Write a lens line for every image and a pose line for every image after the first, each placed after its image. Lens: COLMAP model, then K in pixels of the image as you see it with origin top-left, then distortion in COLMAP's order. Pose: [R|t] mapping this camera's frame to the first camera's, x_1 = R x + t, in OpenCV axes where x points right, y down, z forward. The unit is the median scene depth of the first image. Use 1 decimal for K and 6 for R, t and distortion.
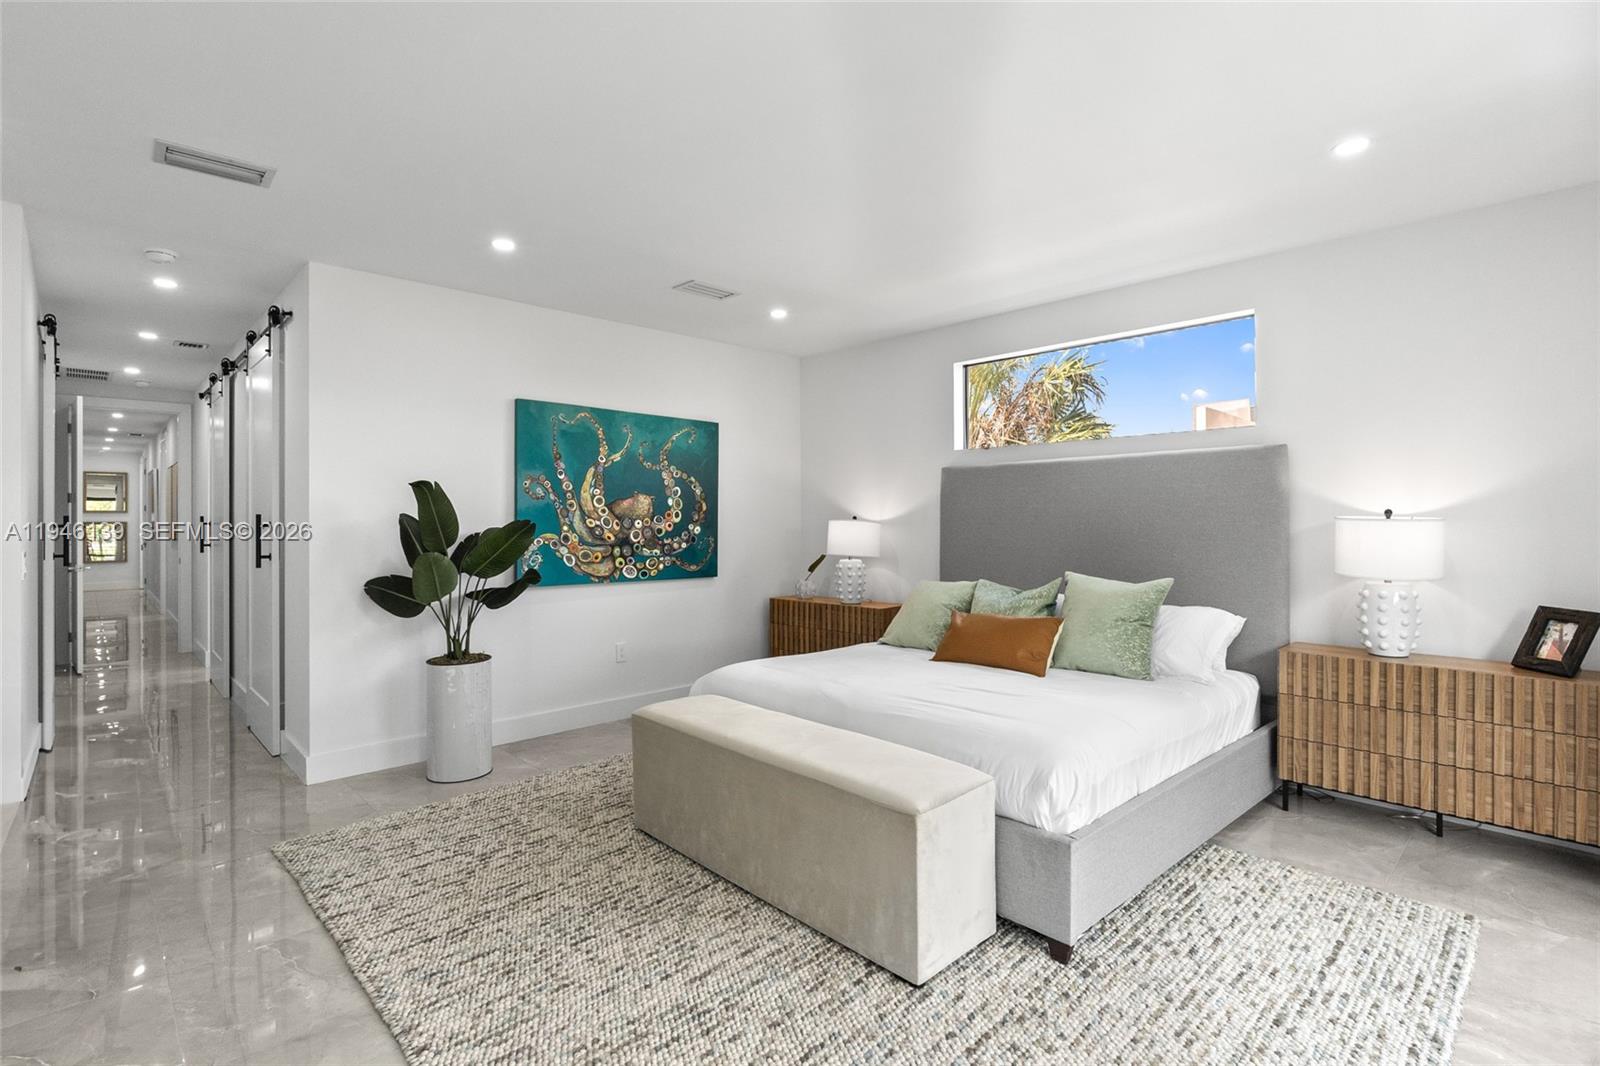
lens RADIAL K [[746.8, 0, 802.7], [0, 746.8, 511.4], [0, 0, 1]] dist [-0.003402, -0.000582]
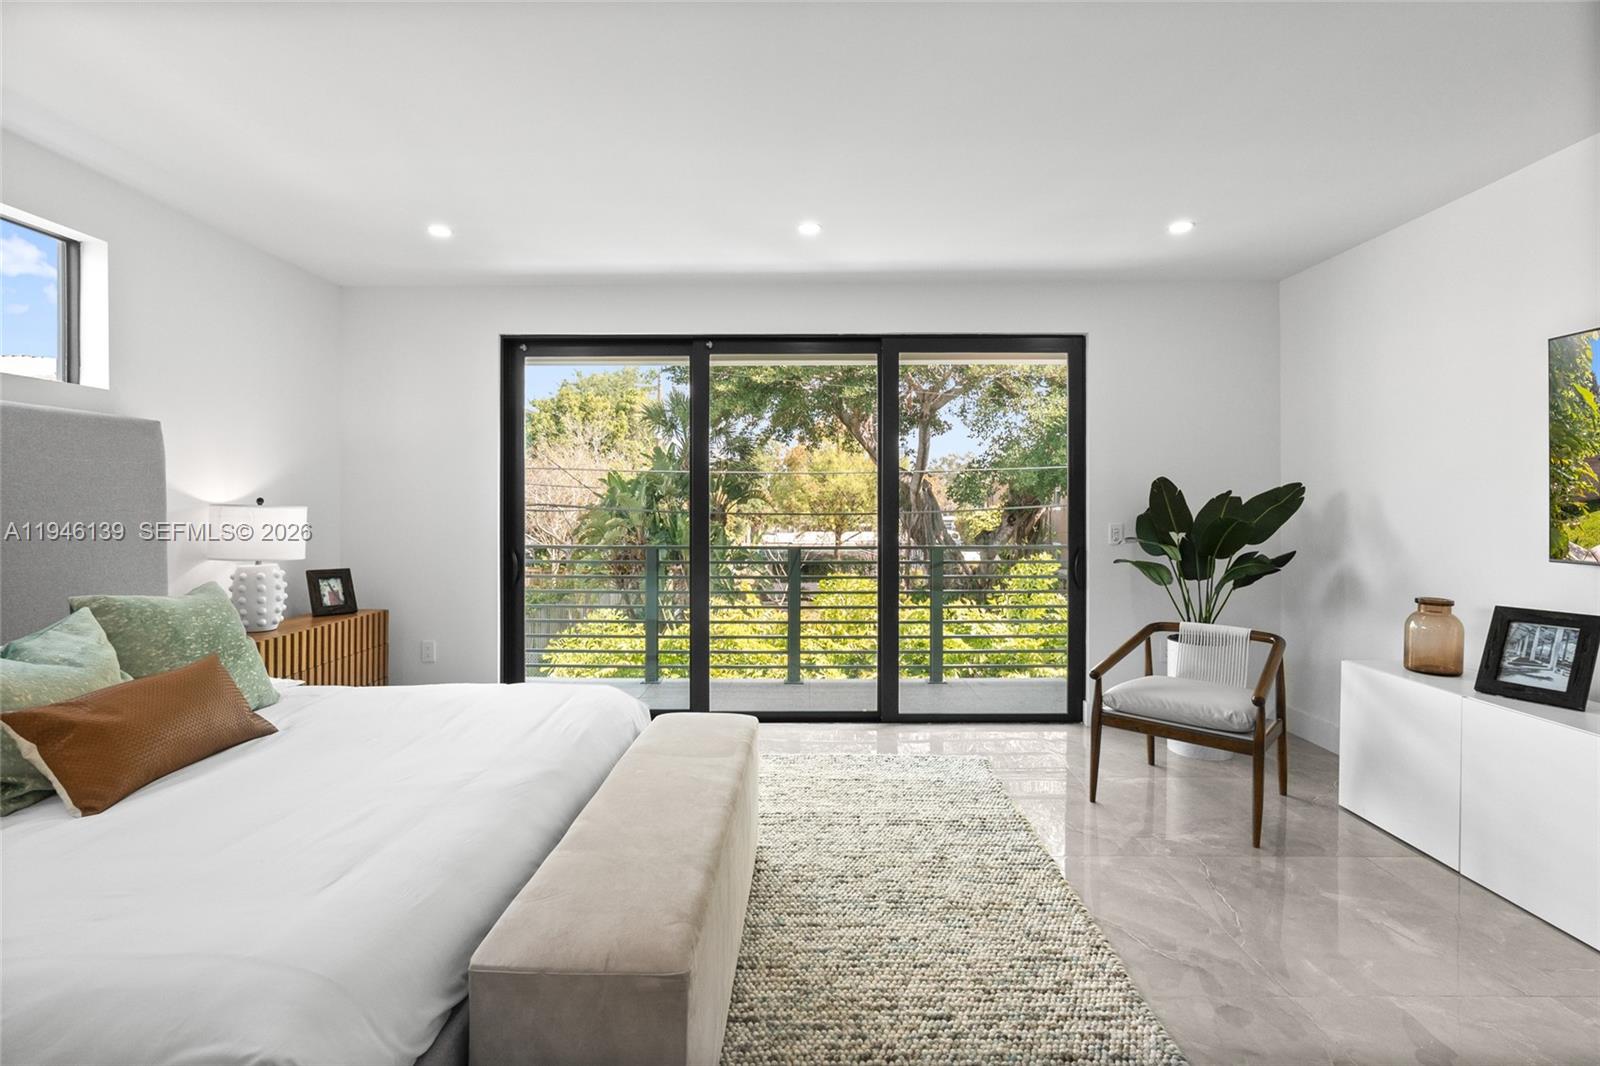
lens RADIAL K [[746.8, 0, 802.7], [0, 746.8, 511.4], [0, 0, 1]] dist [-0.003402, -0.000582]
pose [[-0.714300, -0.002510, 0.699835, -0.842867], [-0.001142, 0.999996, 0.002420, 0.020733], [-0.699838, 0.000929, -0.714301, 1.877937]]
